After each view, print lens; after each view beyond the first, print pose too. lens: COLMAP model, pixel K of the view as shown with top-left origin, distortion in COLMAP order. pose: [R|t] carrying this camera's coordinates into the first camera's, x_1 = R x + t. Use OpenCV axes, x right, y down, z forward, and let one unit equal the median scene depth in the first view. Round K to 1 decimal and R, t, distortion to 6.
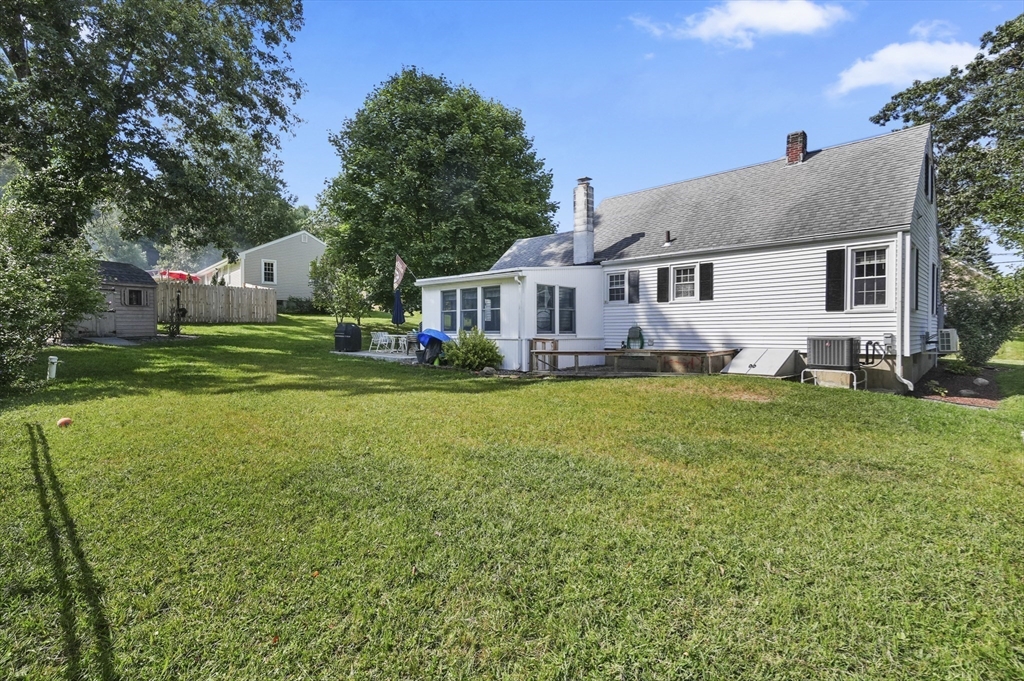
lens RADIAL K [[518.5, 0, 516.1], [0, 518.5, 346.7], [0, 0, 1]] dist [-0.002724, -0.000212]
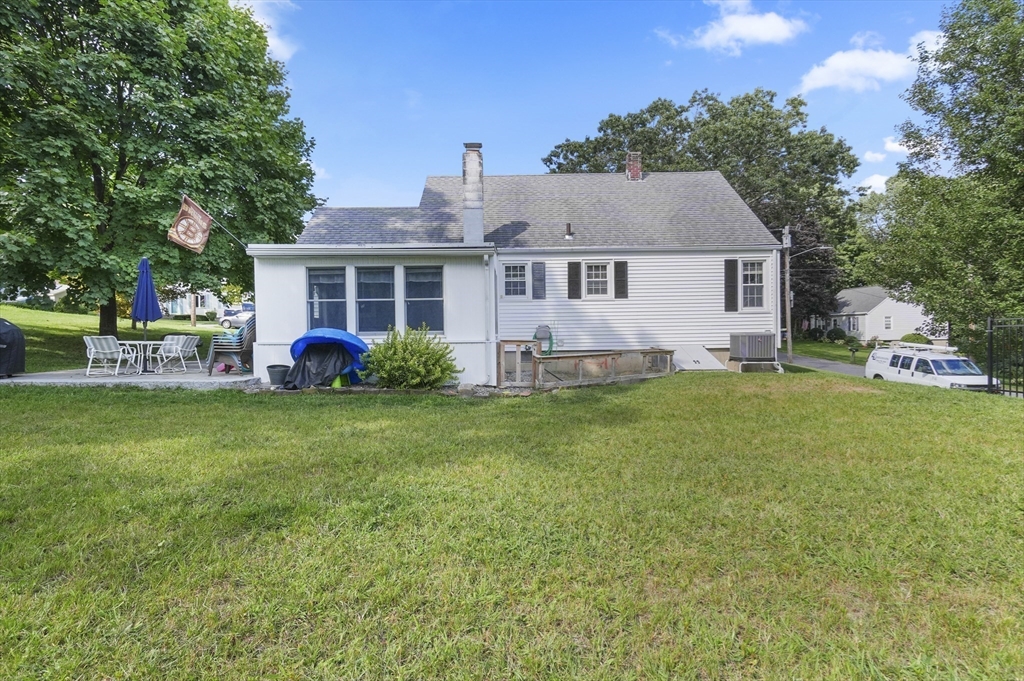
lens RADIAL K [[486.2, 0, 512.0], [0, 486.2, 340.5], [0, 0, 1]] dist [0.000832, 0.000667]
pose [[0.708563, -0.021808, 0.705311, -0.425326], [0.028374, 0.999594, 0.002403, -0.016904], [-0.705077, 0.018310, 0.708894, 0.474624]]
